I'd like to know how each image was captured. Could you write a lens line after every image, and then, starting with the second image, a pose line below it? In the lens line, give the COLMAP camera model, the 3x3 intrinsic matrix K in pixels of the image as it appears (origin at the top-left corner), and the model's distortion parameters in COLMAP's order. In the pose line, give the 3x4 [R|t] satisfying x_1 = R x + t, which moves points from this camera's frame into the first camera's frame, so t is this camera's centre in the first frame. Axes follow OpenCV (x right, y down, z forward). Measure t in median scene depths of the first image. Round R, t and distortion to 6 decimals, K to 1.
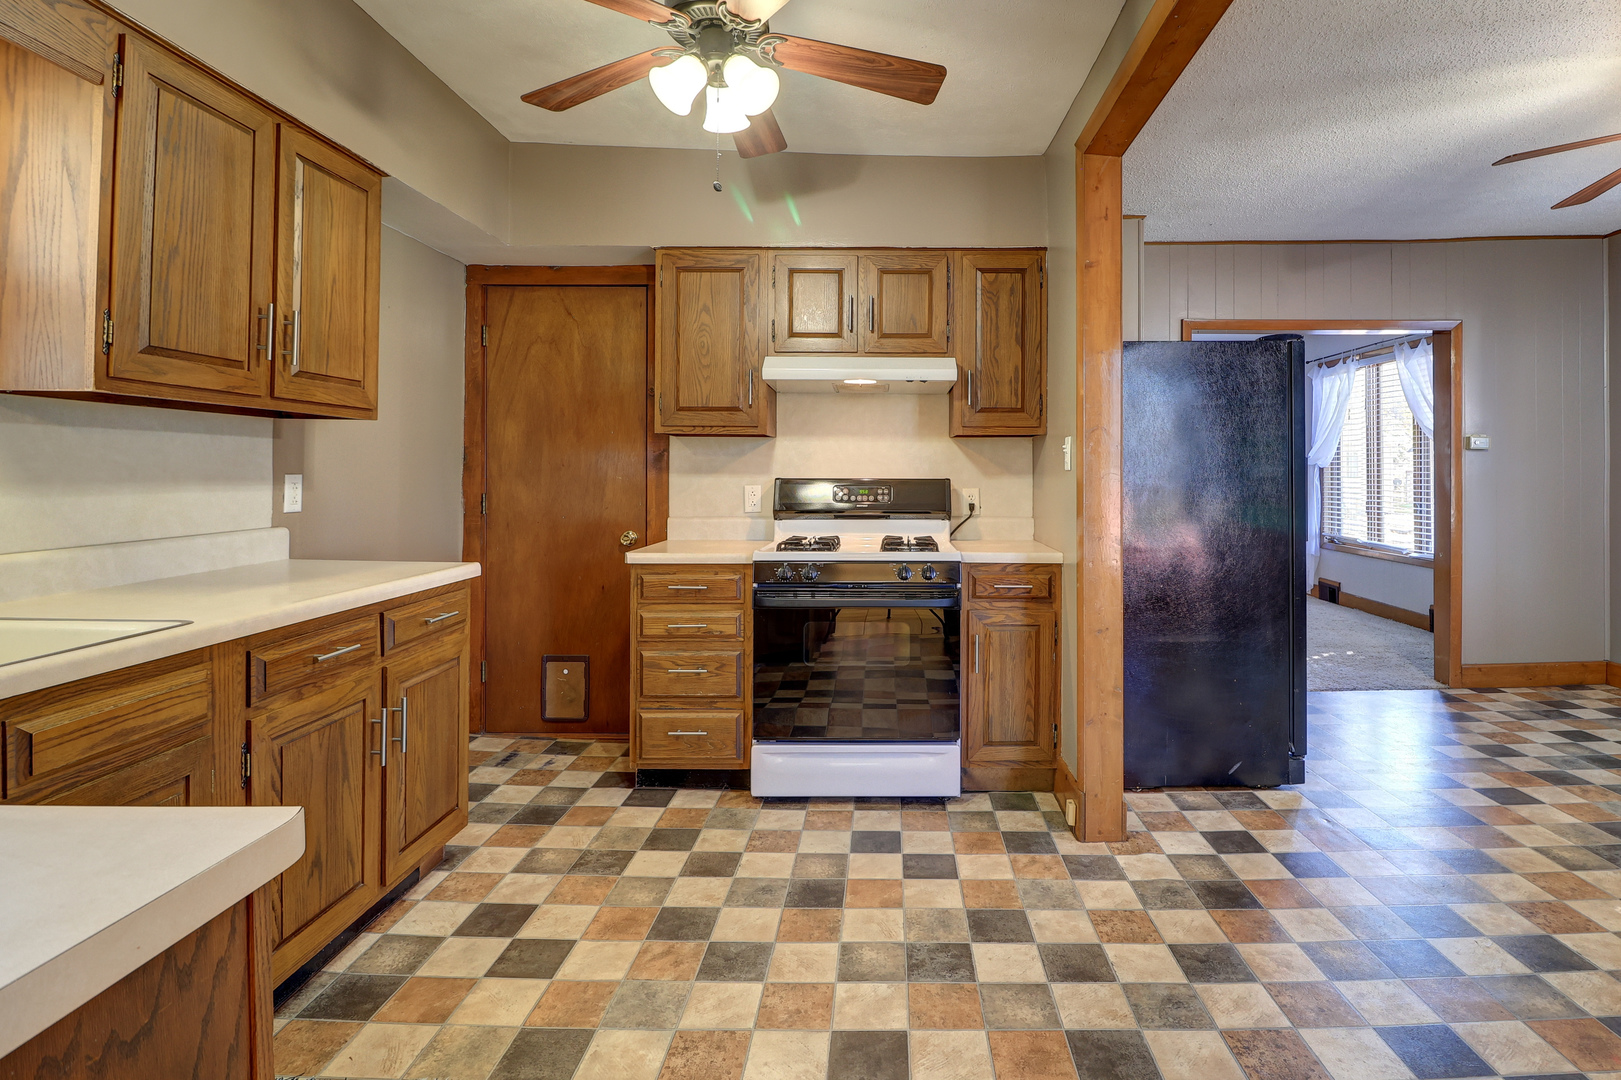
lens RADIAL K [[836.2, 0, 869.2], [0, 836.2, 470.6], [0, 0, 1]] dist [-0.007369, -0.001584]
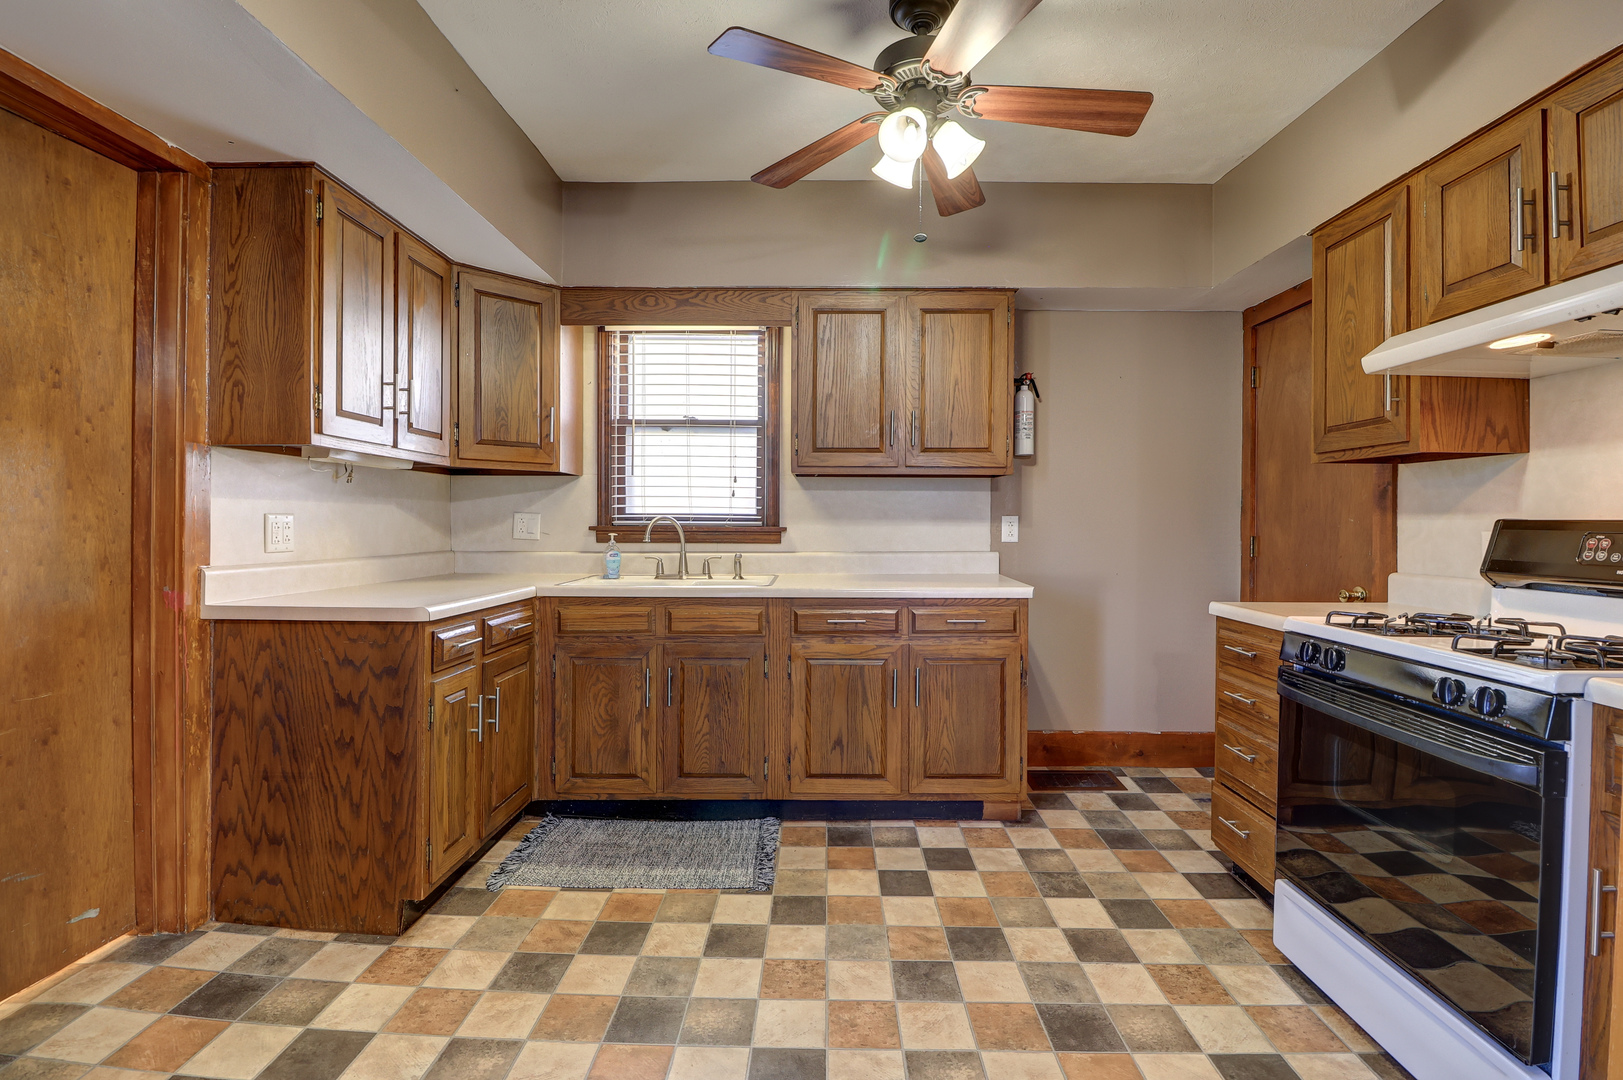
lens RADIAL K [[747.2, 0, 820.1], [0, 747.2, 522.3], [0, 0, 1]] dist [-0.014436, -0.002622]
pose [[-0.010879, -0.000351, -0.999941, 0.649147], [-0.002036, 0.999998, -0.000329, 0.018453], [0.999939, 0.002032, -0.010879, 0.748855]]
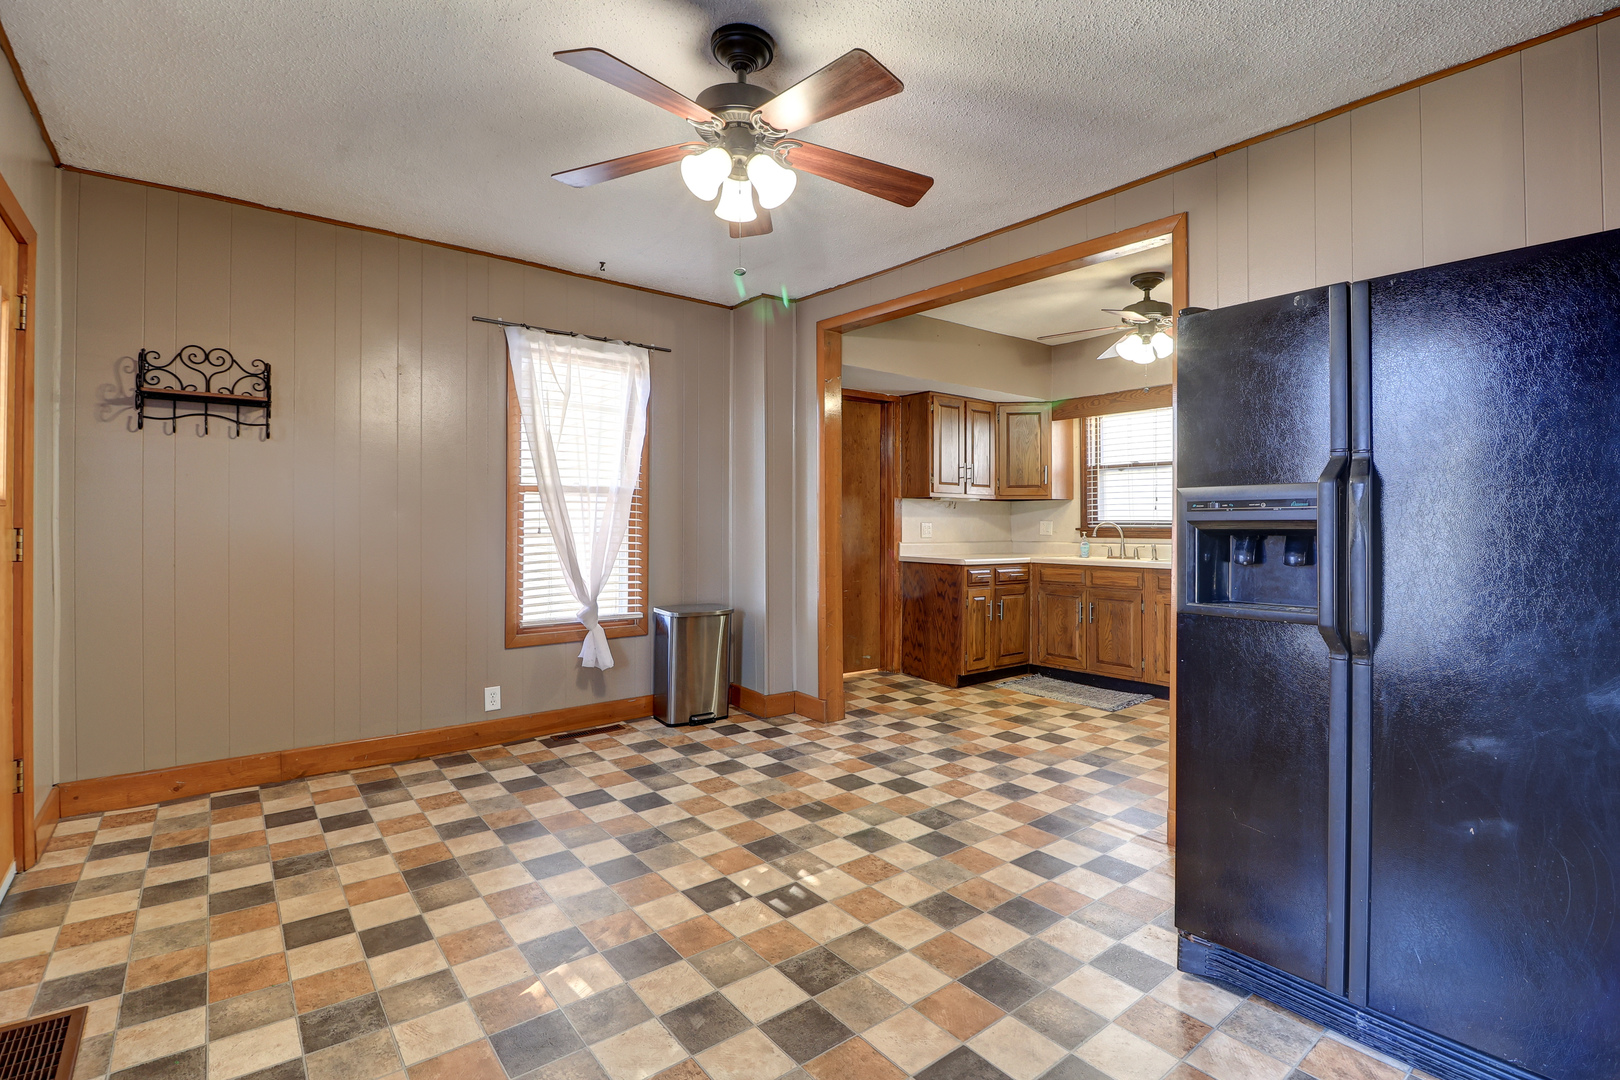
lens RADIAL K [[745.8, 0, 809.0], [0, 745.8, 526.8], [0, 0, 1]] dist [-0.014436, -0.002622]
pose [[-0.783163, 0.001071, -0.621816, 1.496504], [-0.001093, 0.999995, 0.003099, 0.015442], [0.621816, 0.003107, -0.783157, 1.695437]]
